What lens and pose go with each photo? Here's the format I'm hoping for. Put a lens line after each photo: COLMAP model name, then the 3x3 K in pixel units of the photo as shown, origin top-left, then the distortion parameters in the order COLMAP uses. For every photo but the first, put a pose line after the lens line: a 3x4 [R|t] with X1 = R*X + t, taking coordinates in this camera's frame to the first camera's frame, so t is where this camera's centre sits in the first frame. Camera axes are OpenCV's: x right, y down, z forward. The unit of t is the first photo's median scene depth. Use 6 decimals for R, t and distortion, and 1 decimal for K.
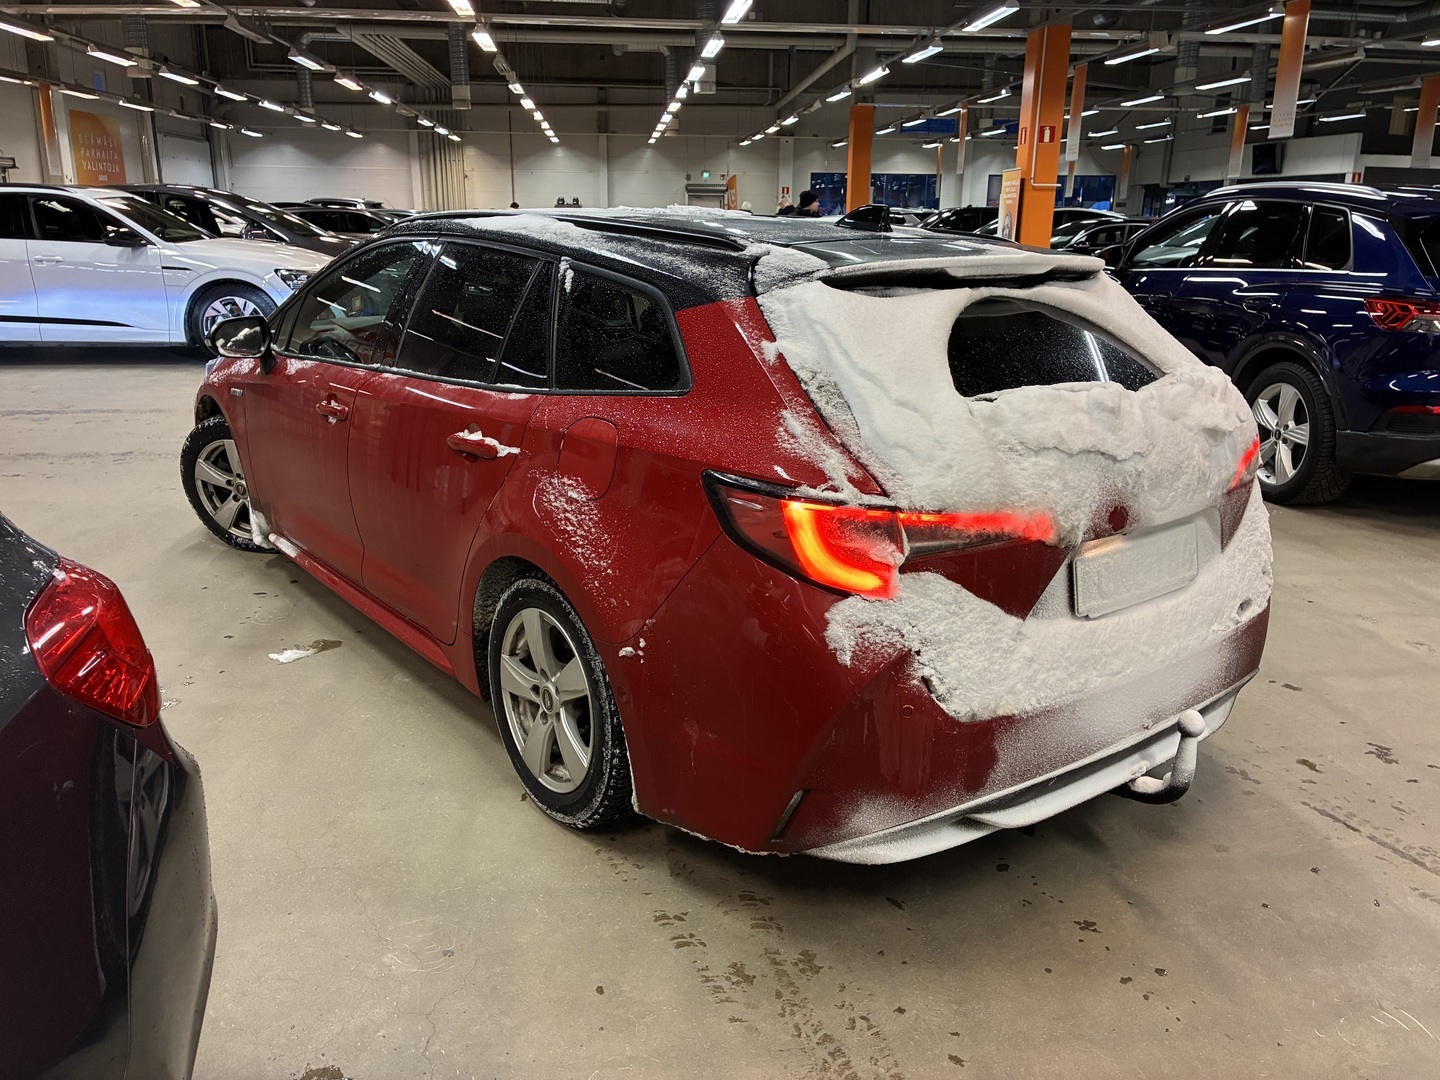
lens RADIAL K [[1100.9, 0, 715.3], [0, 1100.9, 536.5], [0, 0, 1]] dist [-0.001457, -0.007742]
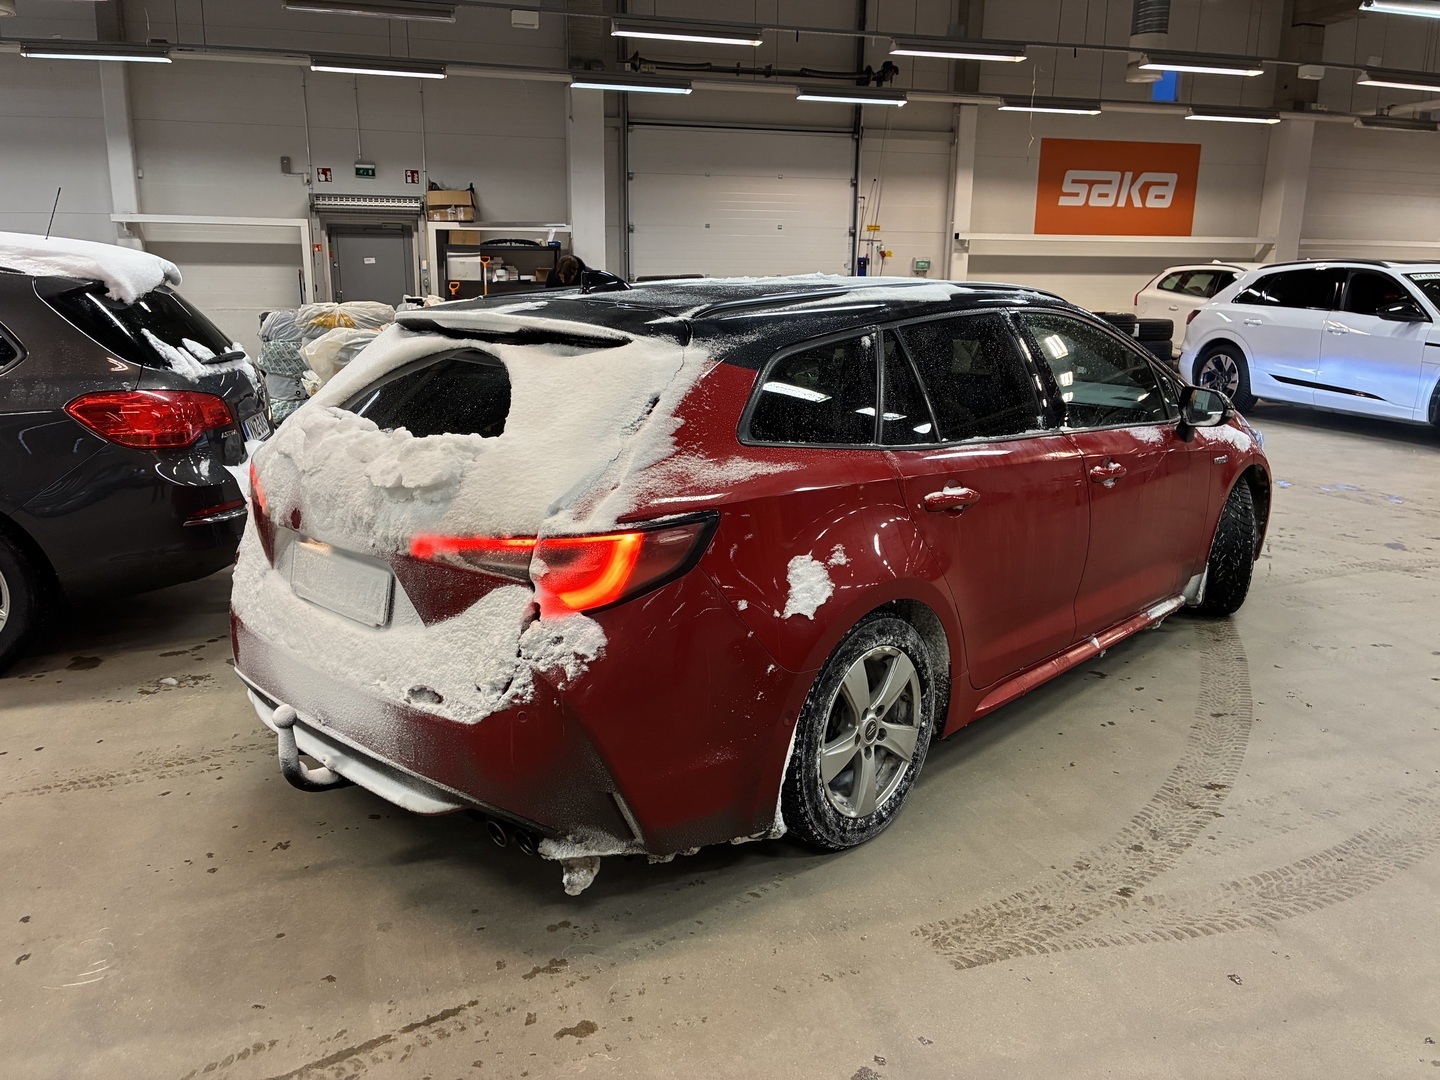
lens RADIAL K [[1100.9, 0, 718.7], [0, 1100.9, 541.8], [0, 0, 1]] dist [-0.001457, -0.007742]
pose [[0.184654, 0.234387, -0.954445, 1.398927], [-0.292046, 0.940364, 0.174428, -0.295795], [0.938409, 0.246533, 0.242094, 0.990166]]
